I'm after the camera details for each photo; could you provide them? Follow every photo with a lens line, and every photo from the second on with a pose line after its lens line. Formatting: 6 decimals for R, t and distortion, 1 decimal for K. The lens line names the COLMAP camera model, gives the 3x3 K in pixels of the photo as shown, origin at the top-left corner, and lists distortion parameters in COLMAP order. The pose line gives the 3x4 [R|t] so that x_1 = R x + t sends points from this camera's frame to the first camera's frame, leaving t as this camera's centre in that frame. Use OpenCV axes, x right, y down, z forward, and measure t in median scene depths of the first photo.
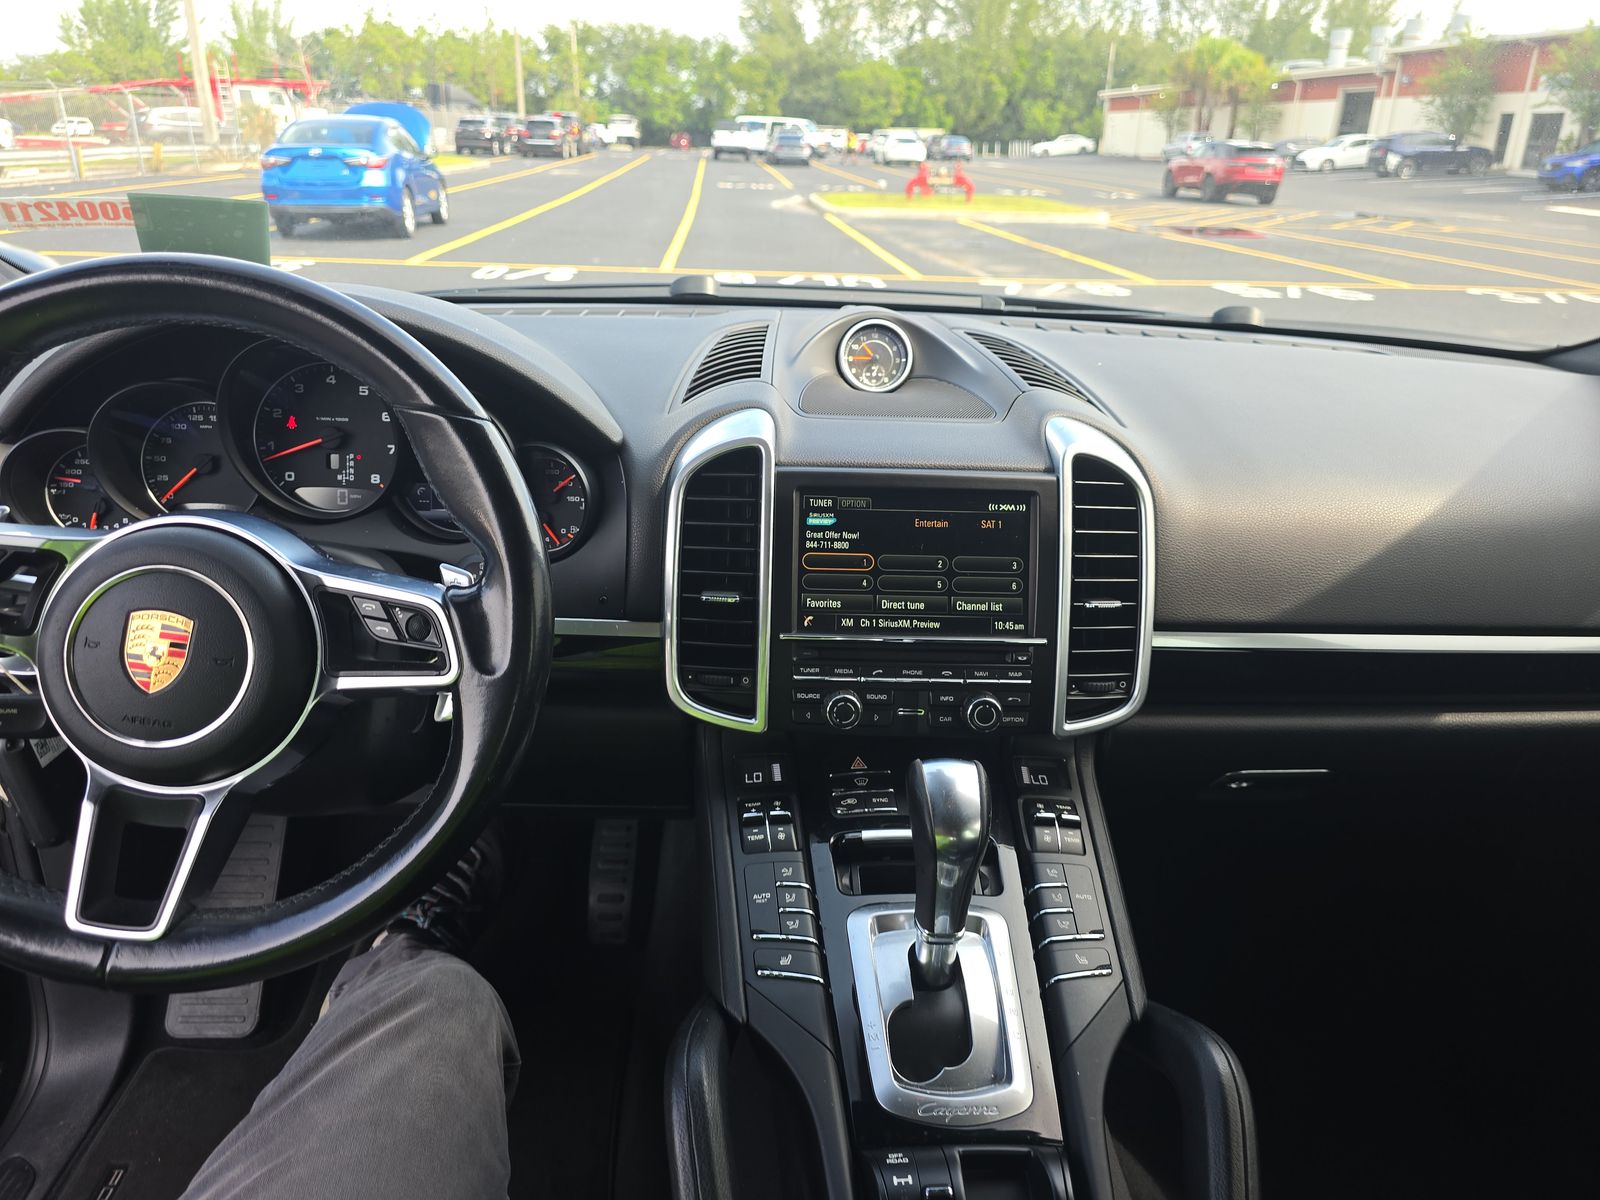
lens RADIAL K [[1076.8, 0, 809.0], [0, 1076.8, 595.9], [0, 0, 1]] dist [0.047894, -0.055624]
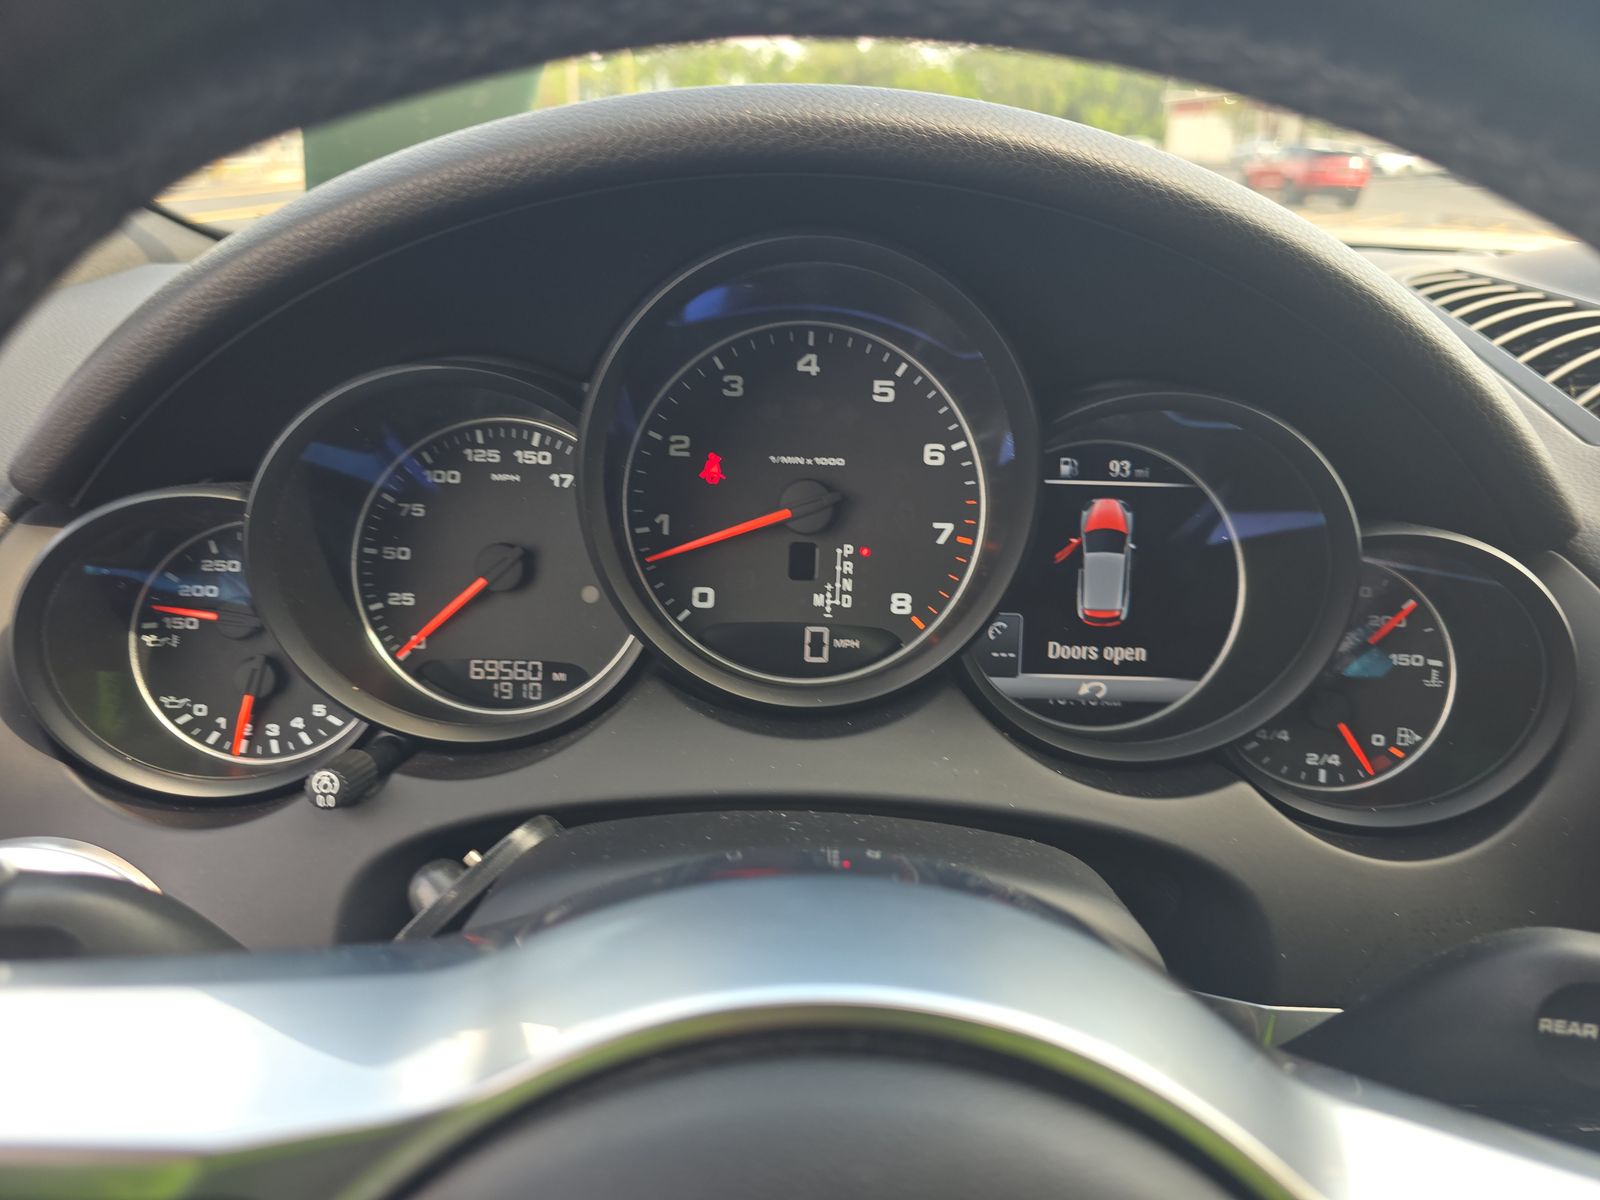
lens RADIAL K [[1110.5, 0, 803.3], [0, 1110.5, 607.1], [0, 0, 1]] dist [0.050668, -0.050435]
pose [[0.999195, 0.011354, -0.038471, -0.425263], [-0.011430, 0.999933, -0.001767, -0.106831], [0.038449, 0.002205, 0.999258, 0.579395]]
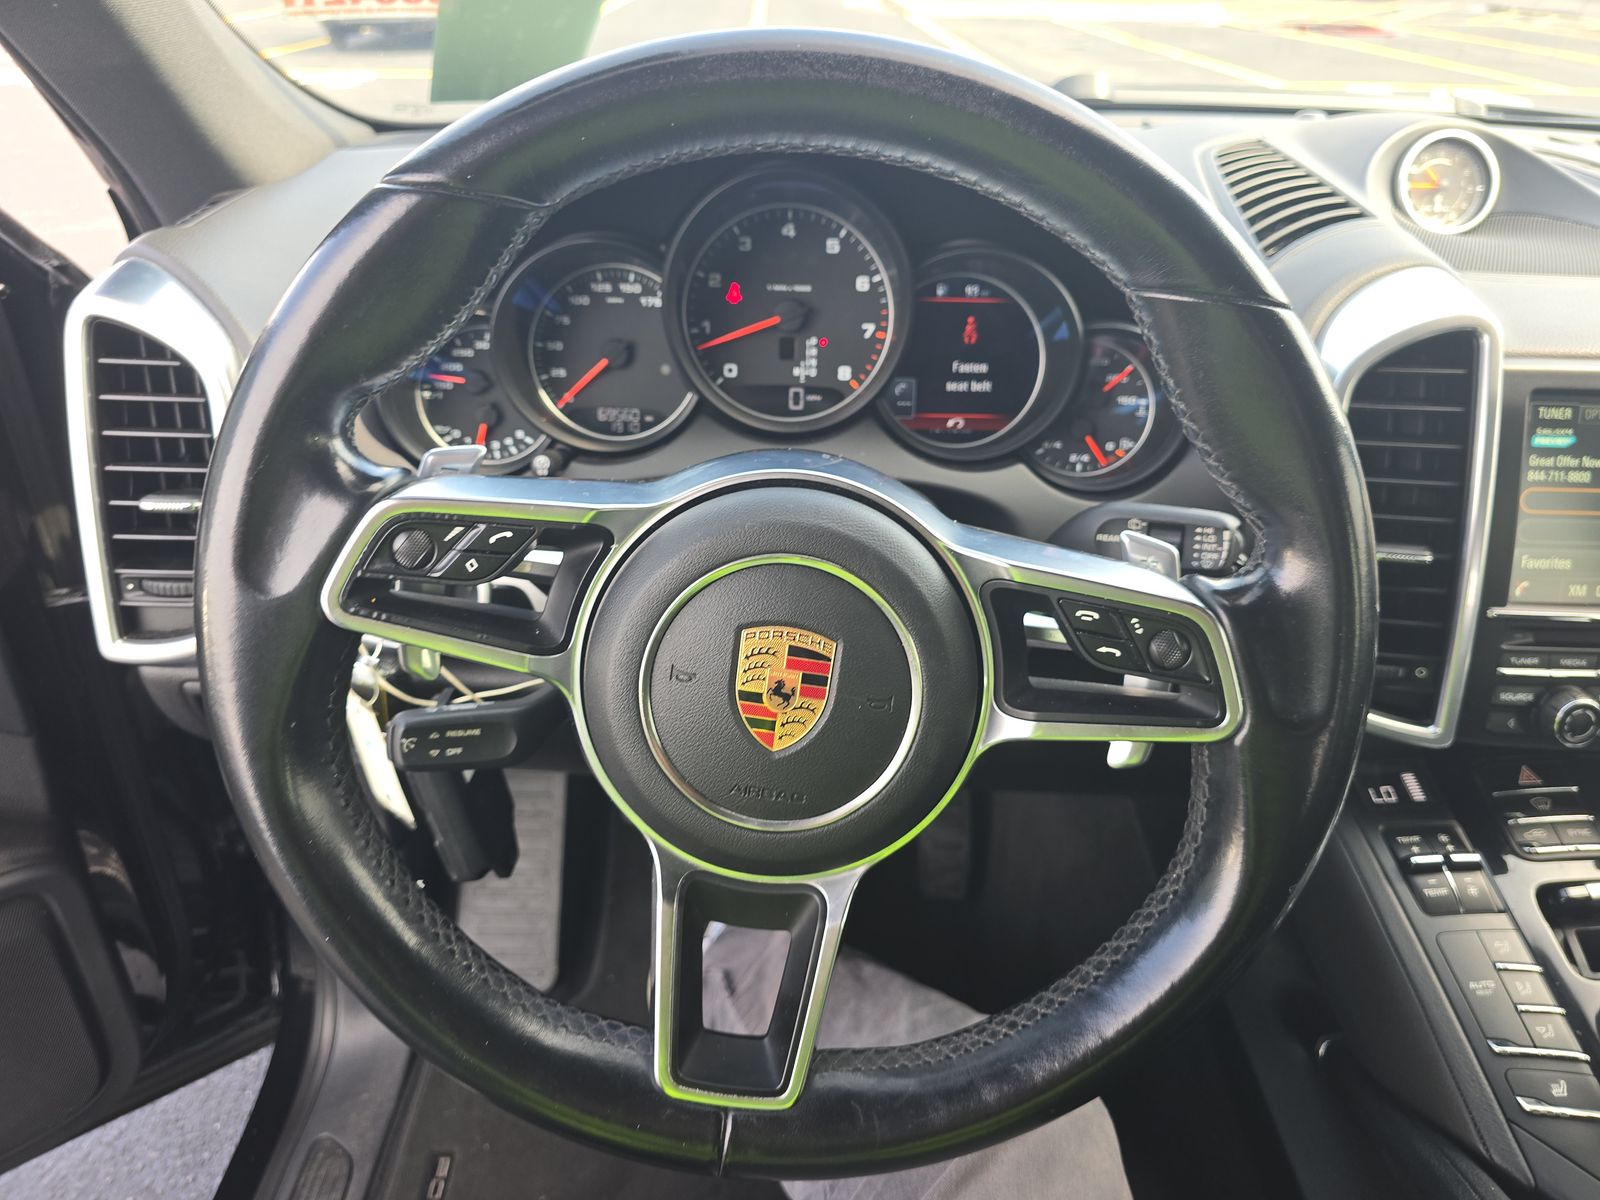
lens RADIAL K [[1076.8, 0, 809.0], [0, 1076.8, 595.9], [0, 0, 1]] dist [0.047894, -0.055624]
pose [[0.998949, 0.008255, -0.045083, -0.393746], [-0.001408, 0.988710, 0.149834, -0.069739], [0.045811, -0.149613, 0.987683, 0.270018]]
